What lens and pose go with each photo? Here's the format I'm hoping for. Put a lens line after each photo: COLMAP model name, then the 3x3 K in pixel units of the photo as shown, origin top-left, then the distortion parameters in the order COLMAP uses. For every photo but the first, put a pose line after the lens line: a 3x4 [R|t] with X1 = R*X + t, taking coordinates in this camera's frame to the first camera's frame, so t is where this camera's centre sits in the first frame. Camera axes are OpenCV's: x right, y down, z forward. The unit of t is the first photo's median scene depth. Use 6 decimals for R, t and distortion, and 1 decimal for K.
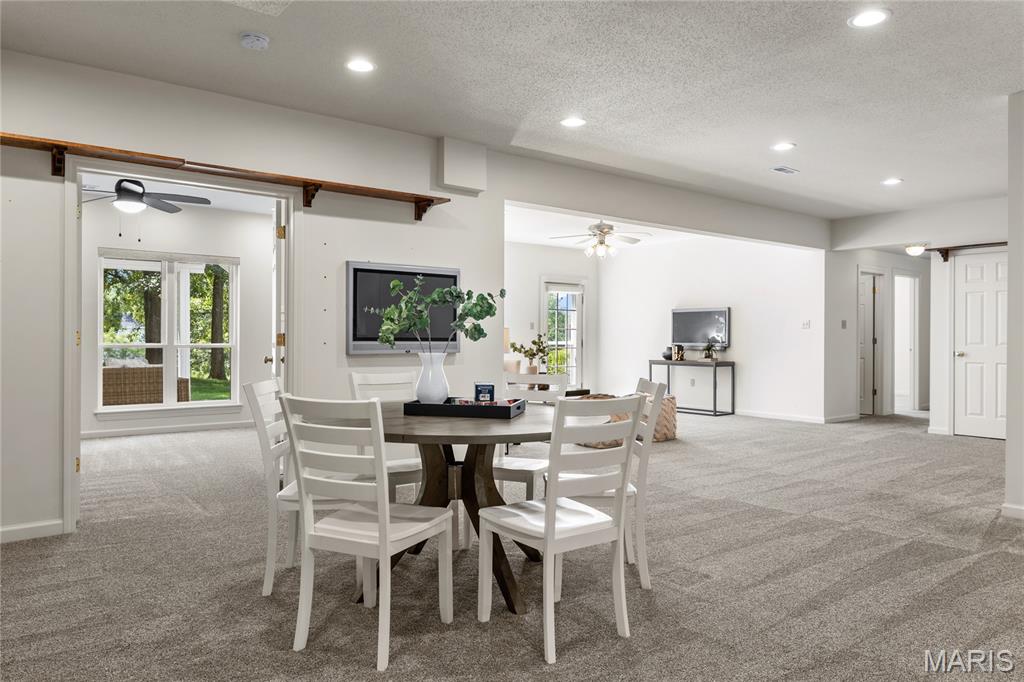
lens RADIAL K [[689.9, 0, 524.2], [0, 689.9, 339.4], [0, 0, 1]] dist [0.010577, 0.000915]
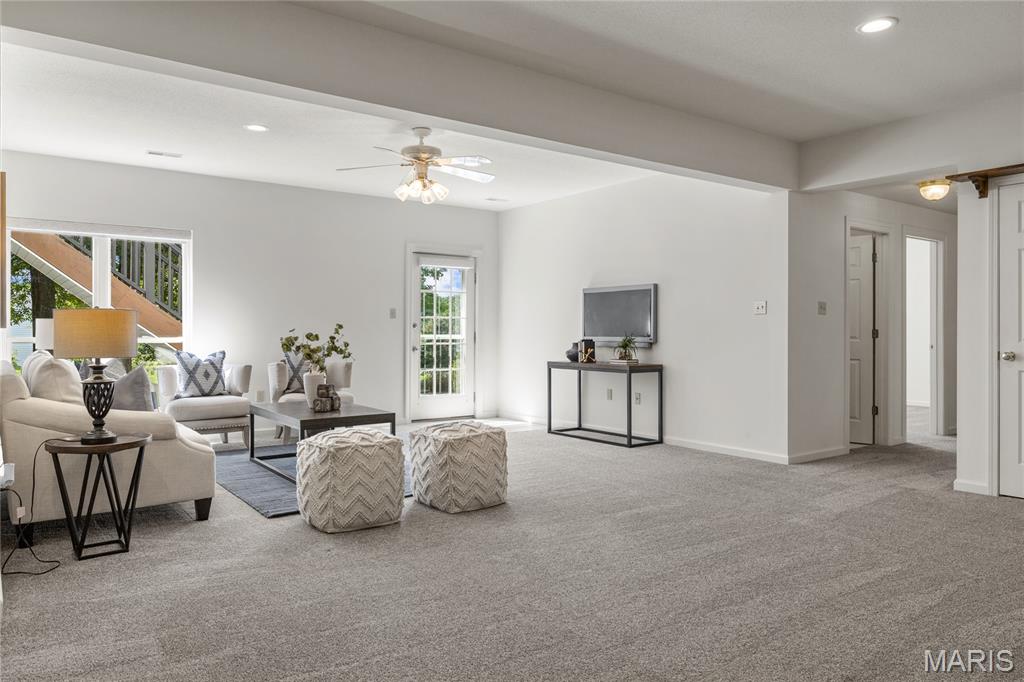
lens RADIAL K [[706.5, 0, 512.2], [0, 706.5, 330.8], [0, 0, 1]] dist [-0.004463, -0.000796]
pose [[0.999155, -0.000260, -0.041092, 0.186489], [0.000123, 0.999994, -0.003333, 0.001589], [0.041093, 0.003325, 0.999150, 0.308449]]
